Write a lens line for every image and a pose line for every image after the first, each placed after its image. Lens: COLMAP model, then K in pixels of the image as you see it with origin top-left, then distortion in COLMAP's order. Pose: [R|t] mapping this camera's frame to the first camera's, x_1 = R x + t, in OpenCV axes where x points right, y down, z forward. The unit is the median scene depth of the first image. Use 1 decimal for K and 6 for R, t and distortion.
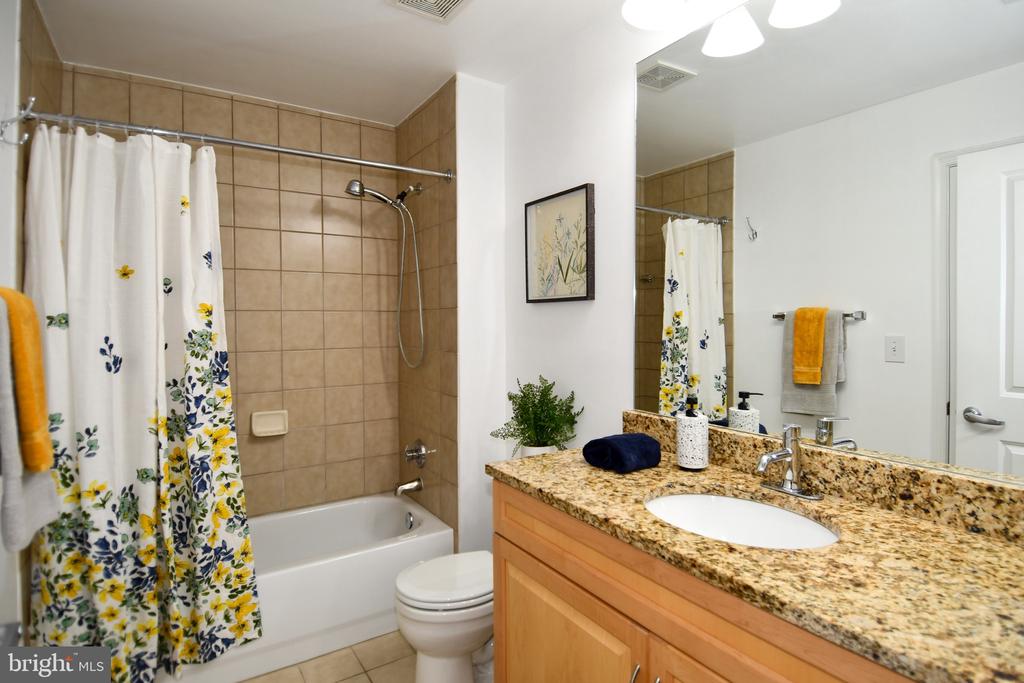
lens RADIAL K [[542.6, 0, 528.7], [0, 542.6, 335.3], [0, 0, 1]] dist [0.043293, -0.049629]
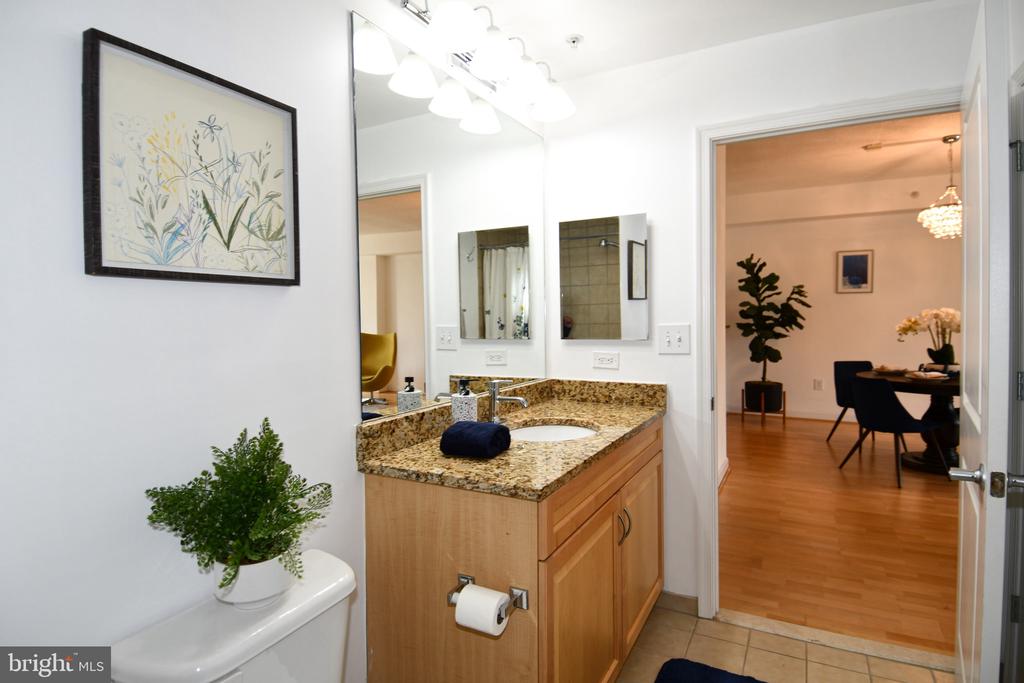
lens RADIAL K [[542.6, 0, 528.7], [0, 542.6, 335.3], [0, 0, 1]] dist [0.043293, -0.049629]
pose [[-0.479383, -0.035433, 0.876890, -0.576652], [0.020744, 0.998448, 0.051686, -0.031144], [-0.877361, 0.042968, -0.477904, 1.012662]]
